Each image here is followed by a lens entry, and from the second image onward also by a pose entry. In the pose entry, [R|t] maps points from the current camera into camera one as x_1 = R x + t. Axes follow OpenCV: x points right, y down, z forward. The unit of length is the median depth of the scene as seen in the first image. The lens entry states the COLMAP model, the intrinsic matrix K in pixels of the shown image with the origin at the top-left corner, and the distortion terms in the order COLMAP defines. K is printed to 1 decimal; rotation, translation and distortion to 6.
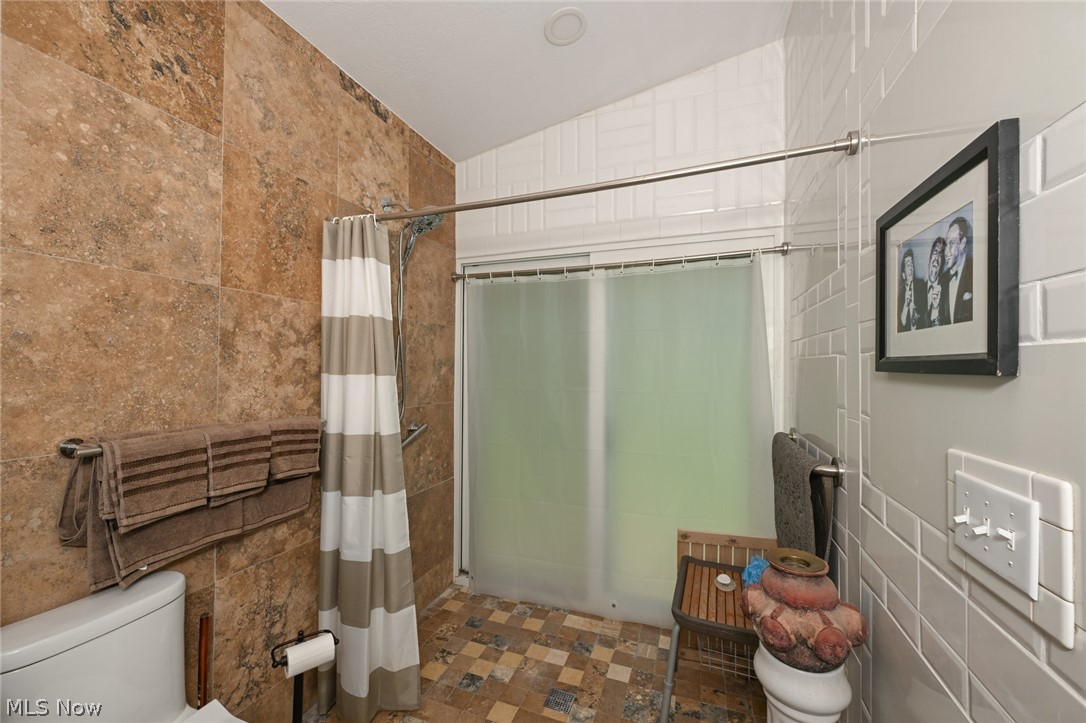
lens RADIAL K [[431.1, 0, 540.0], [0, 431.1, 362.8], [0, 0, 1]] dist [-0.000761, -0.000403]
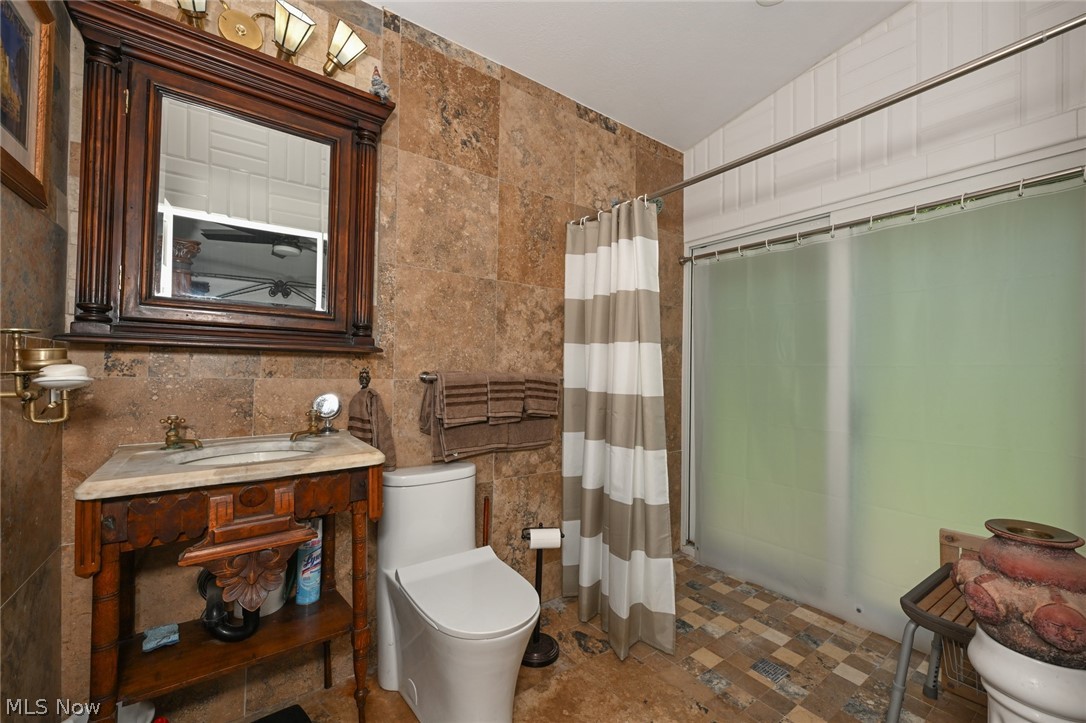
lens RADIAL K [[431.1, 0, 540.5], [0, 431.1, 360.9], [0, 0, 1]] dist [-0.000761, -0.000403]
pose [[0.834328, 0.001852, -0.551266, 0.172636], [-0.002779, 0.999996, -0.000845, 0.089479], [0.551262, 0.002237, 0.834329, -0.129100]]
